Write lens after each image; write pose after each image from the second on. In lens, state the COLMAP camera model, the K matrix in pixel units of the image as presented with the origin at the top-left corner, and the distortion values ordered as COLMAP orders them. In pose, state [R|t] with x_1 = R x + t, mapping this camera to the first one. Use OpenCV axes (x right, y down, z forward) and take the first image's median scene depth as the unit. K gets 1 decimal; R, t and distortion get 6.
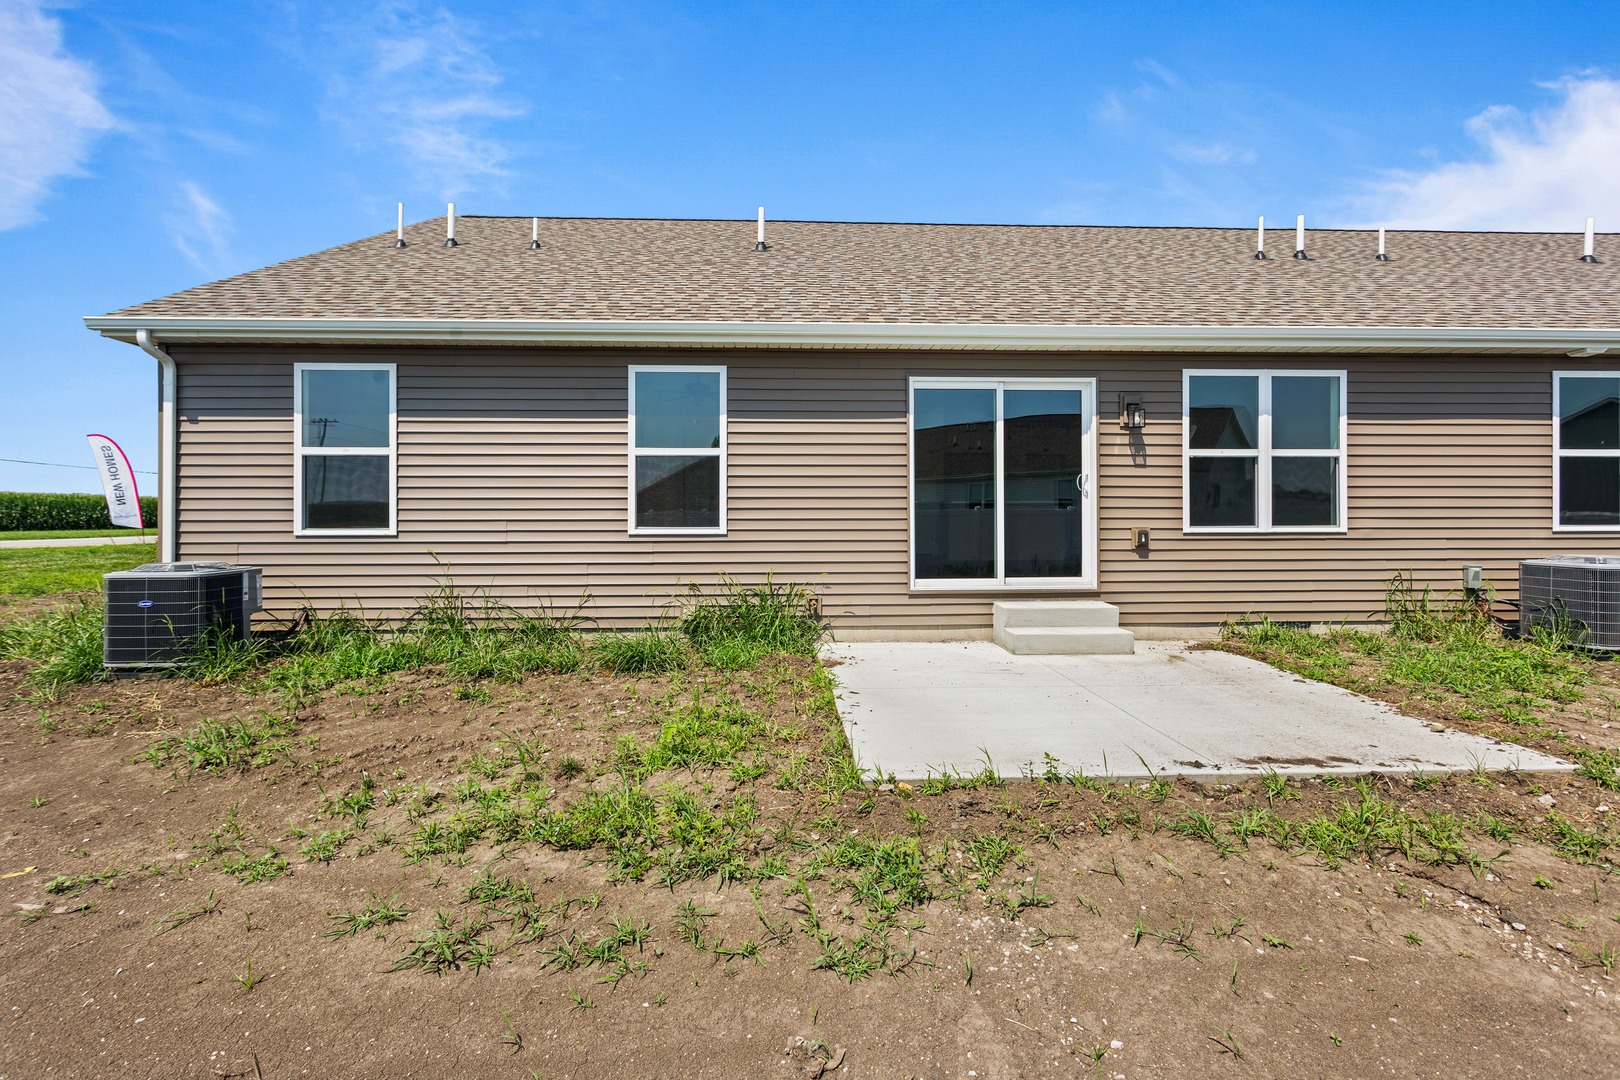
lens RADIAL K [[782.4, 0, 805.7], [0, 782.4, 531.6], [0, 0, 1]] dist [-0.003249, 0.003460]
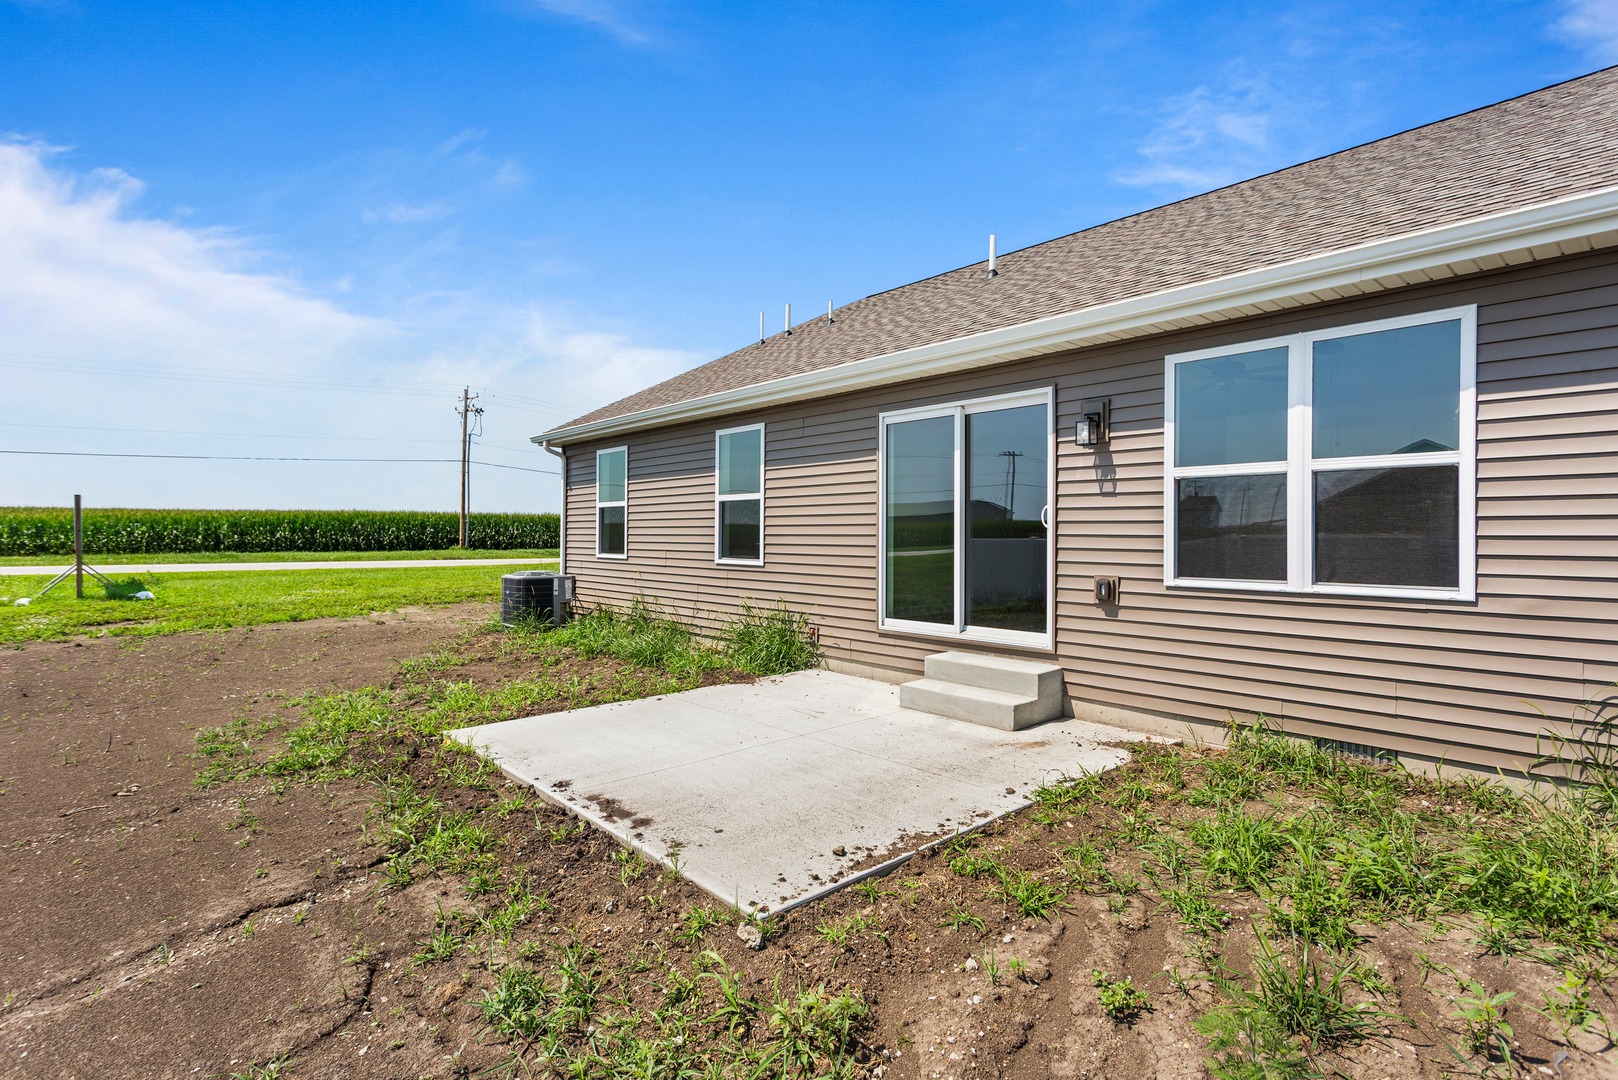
lens RADIAL K [[781.5, 0, 814.3], [0, 781.5, 555.4], [0, 0, 1]] dist [-0.003249, 0.003460]
pose [[0.634669, 0.024466, -0.772396, 0.840025], [-0.021120, 0.999675, 0.014311, -0.029977], [0.772495, 0.007230, 0.634980, 0.305628]]
